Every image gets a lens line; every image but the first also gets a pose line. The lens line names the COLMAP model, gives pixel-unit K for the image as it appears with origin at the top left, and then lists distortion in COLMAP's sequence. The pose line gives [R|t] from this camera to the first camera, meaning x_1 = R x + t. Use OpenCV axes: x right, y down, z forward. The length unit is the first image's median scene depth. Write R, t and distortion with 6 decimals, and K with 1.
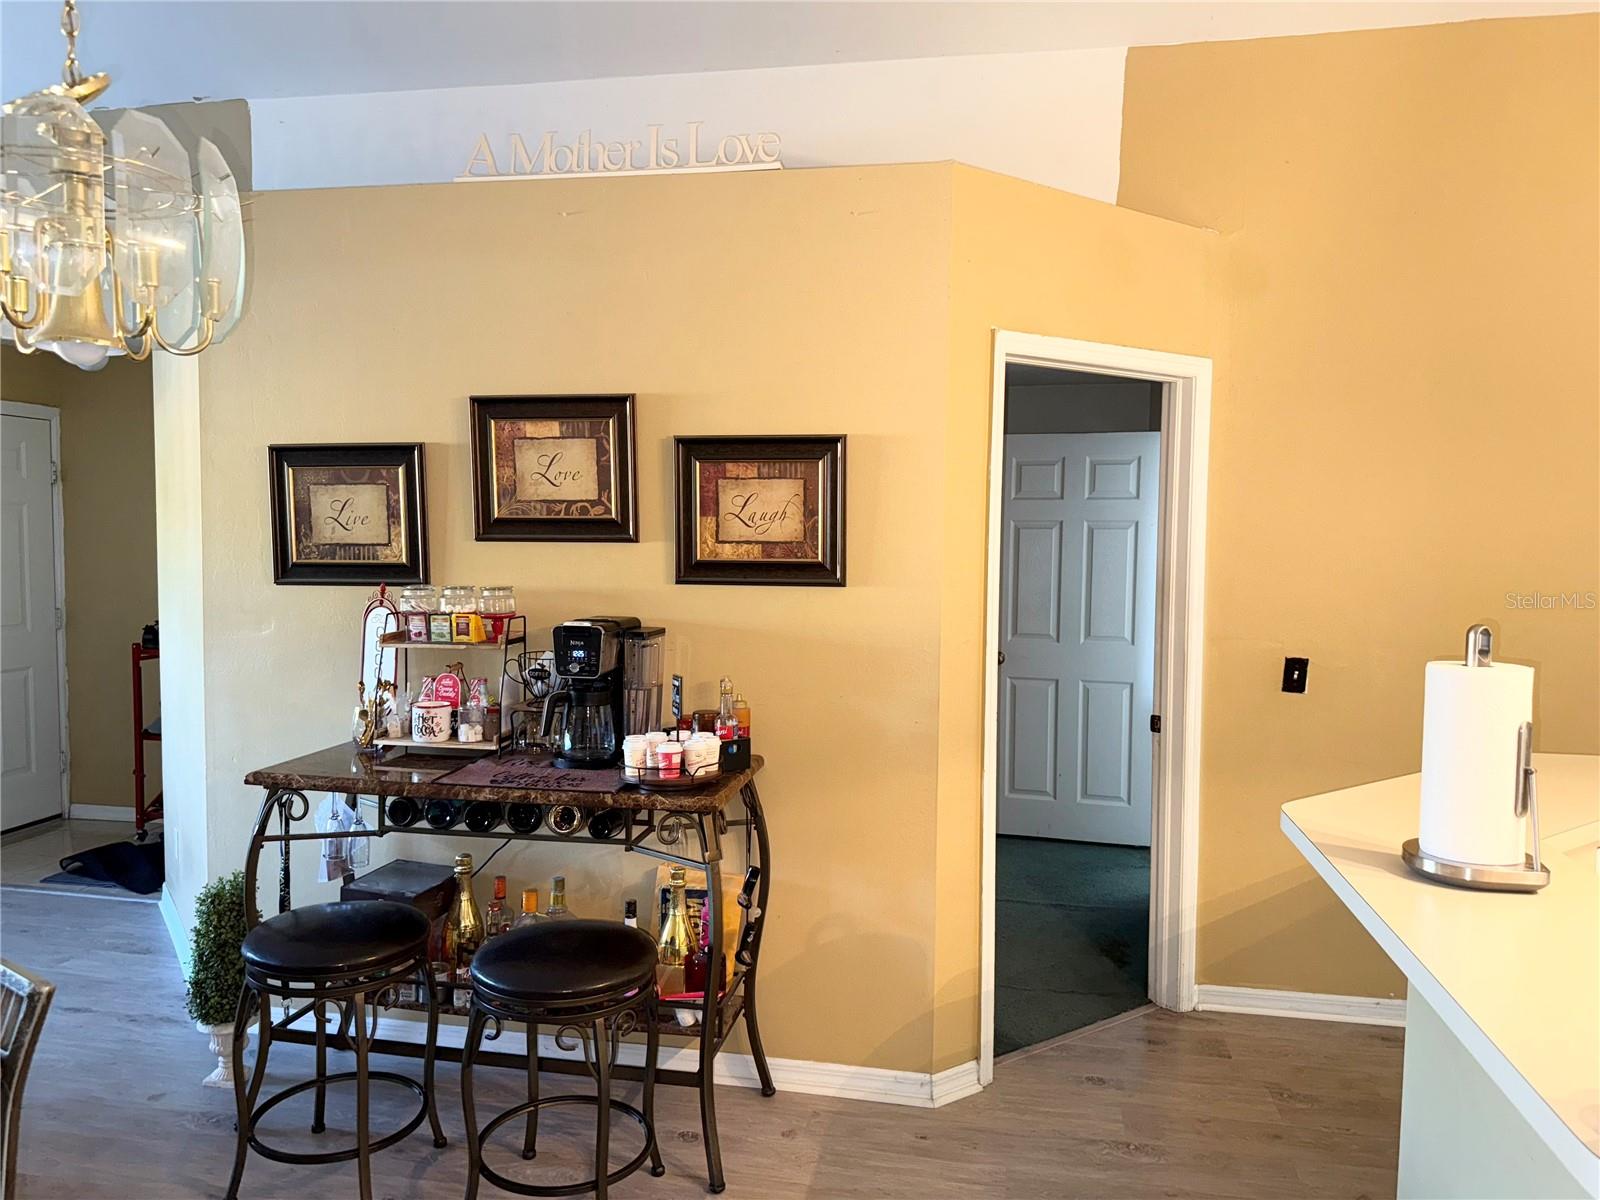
lens RADIAL K [[1146.7, 0, 800.0], [0, 1146.7, 600.0], [0, 0, 1]] dist [0.000790, -0.040712]
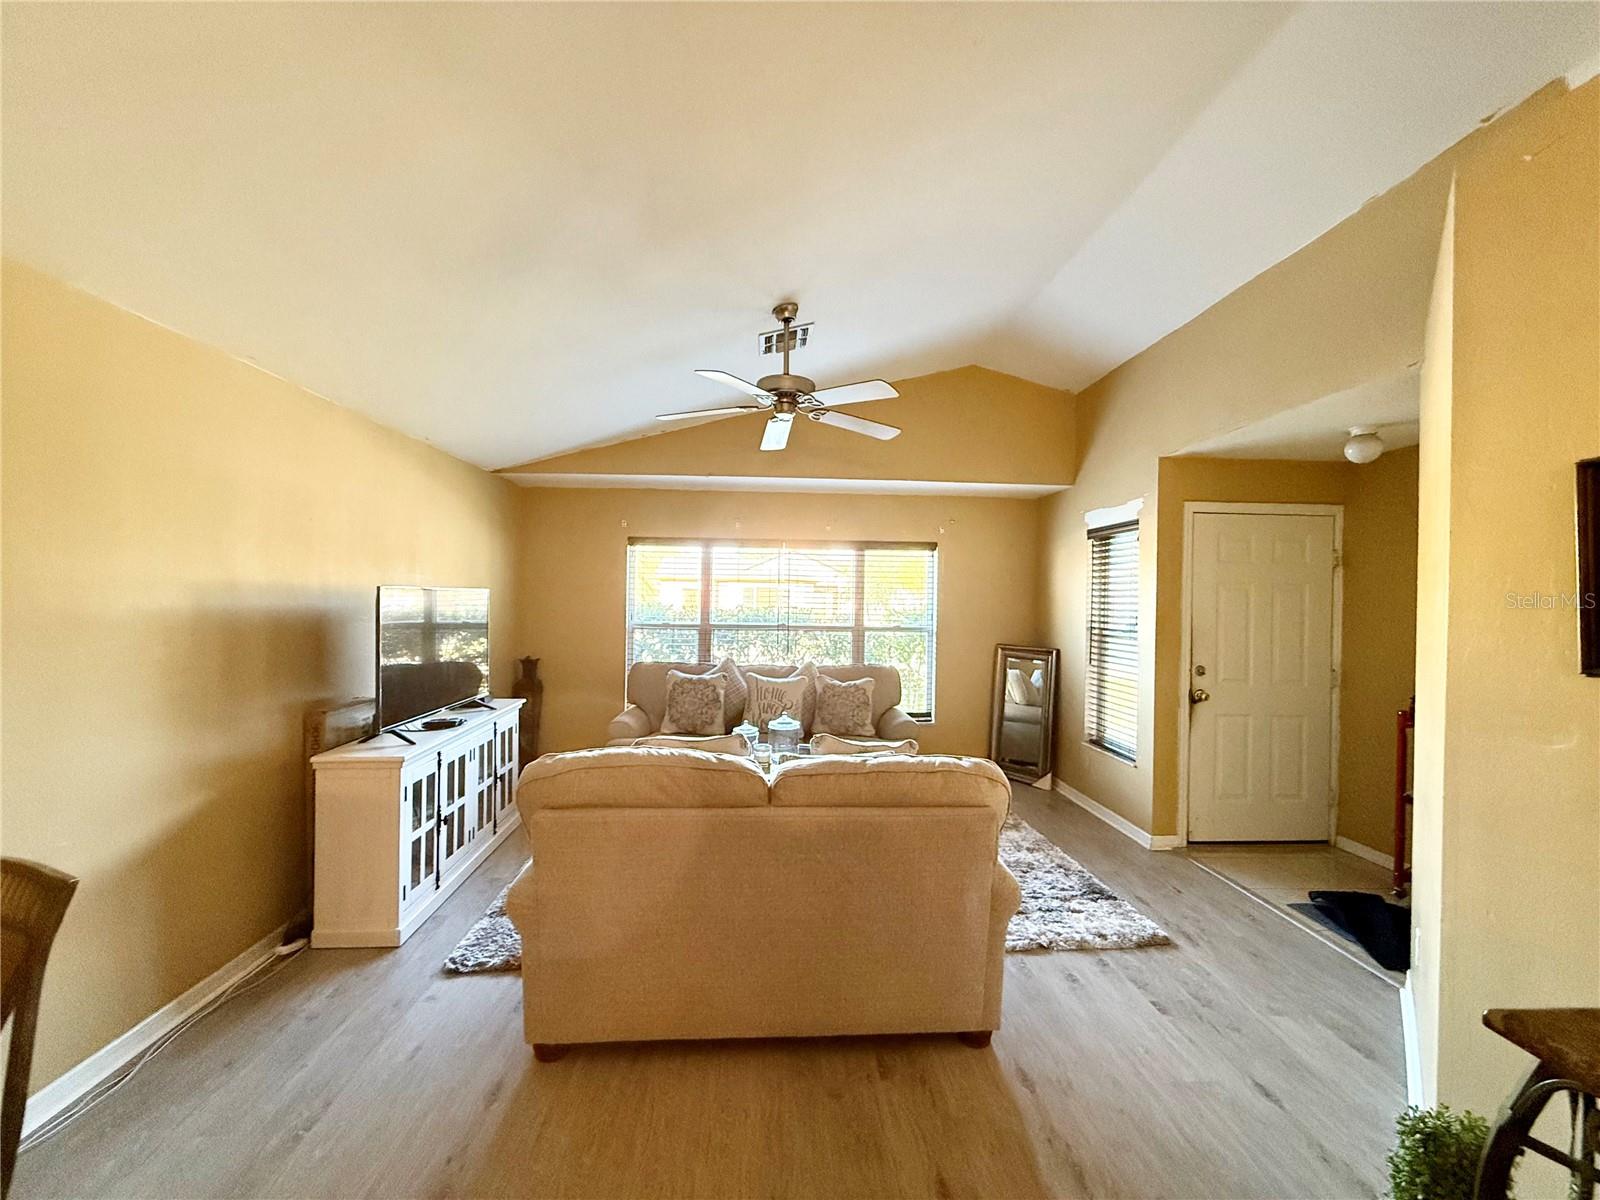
lens RADIAL K [[649.8, 0, 800.0], [0, 649.8, 600.0], [0, 0, 1]] dist [0.000329, 0.000102]
pose [[0.248138, -0.002186, -0.968722, -0.152027], [-0.074983, 0.996954, -0.021456, -0.012146], [0.965818, 0.077961, 0.247218, 0.341041]]
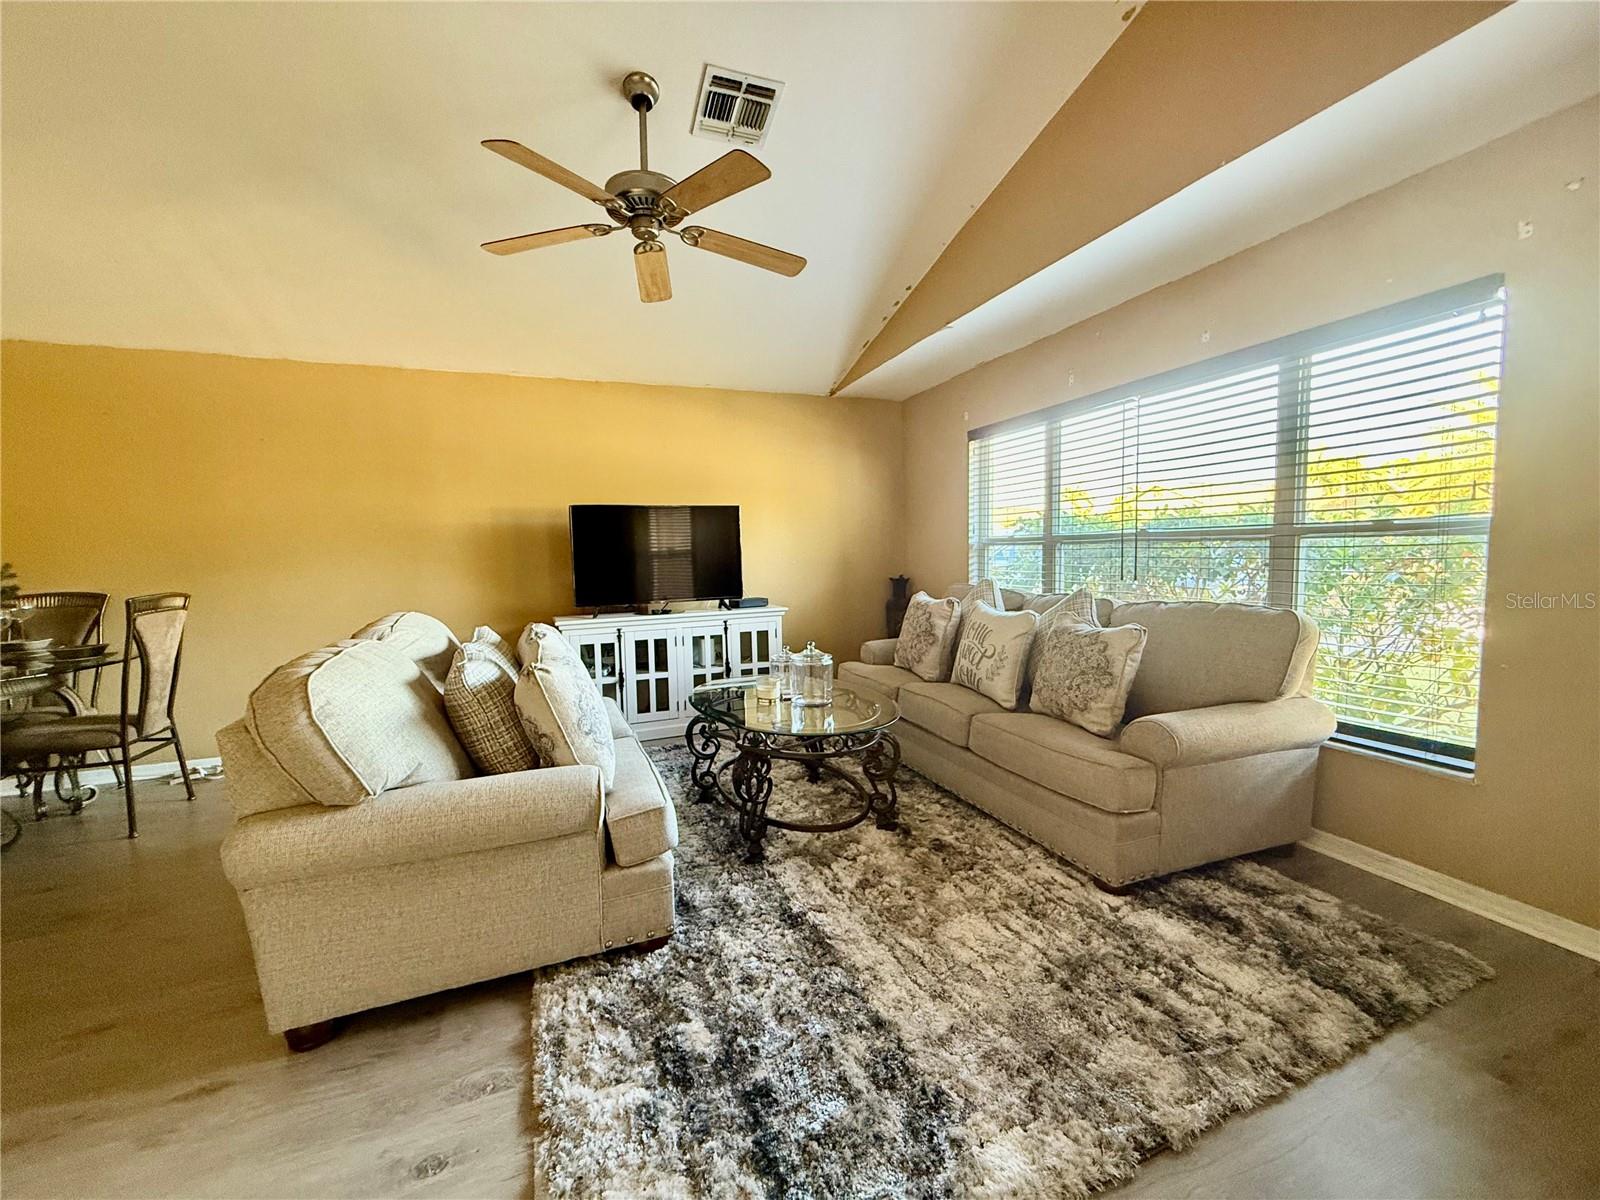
lens RADIAL K [[649.8, 0, 800.0], [0, 649.8, 600.0], [0, 0, 1]] dist [0.000329, 0.000102]
pose [[-0.853570, 0.049444, -0.518626, -0.602352], [-0.019106, 0.991846, 0.126005, 0.001142], [0.520627, 0.117463, -0.845665, 0.970055]]
